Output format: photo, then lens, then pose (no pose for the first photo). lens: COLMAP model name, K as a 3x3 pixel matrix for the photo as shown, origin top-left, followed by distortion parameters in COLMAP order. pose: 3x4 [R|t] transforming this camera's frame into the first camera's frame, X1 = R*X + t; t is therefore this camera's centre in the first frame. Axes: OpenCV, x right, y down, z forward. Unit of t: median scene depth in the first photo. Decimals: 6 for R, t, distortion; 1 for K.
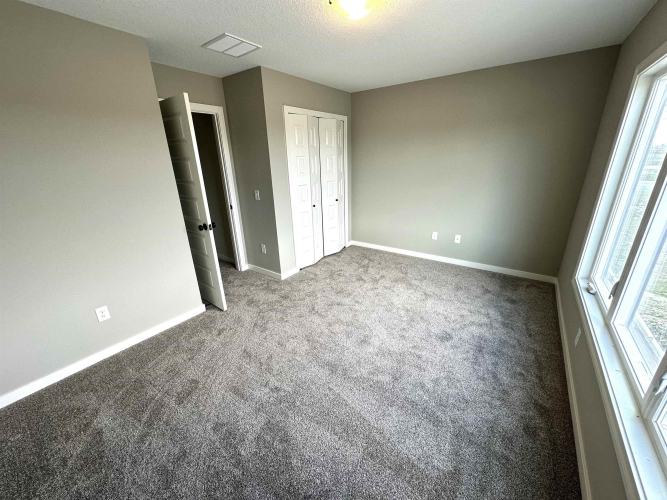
lens RADIAL K [[264.8, 0, 334.9], [0, 264.8, 248.1], [0, 0, 1]] dist [-0.000104, -0.000091]
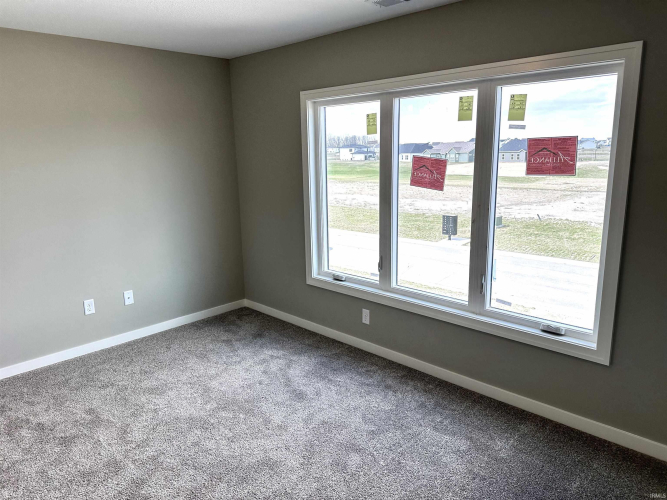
lens RADIAL K [[468.6, 0, 333.5], [0, 468.6, 250.0], [0, 0, 1]] dist [-0.002866, -0.002035]
pose [[0.154453, -0.186843, 0.970172, -0.573547], [0.346215, 0.929928, 0.123975, -0.126861], [-0.925354, 0.316740, 0.208318, 0.374748]]
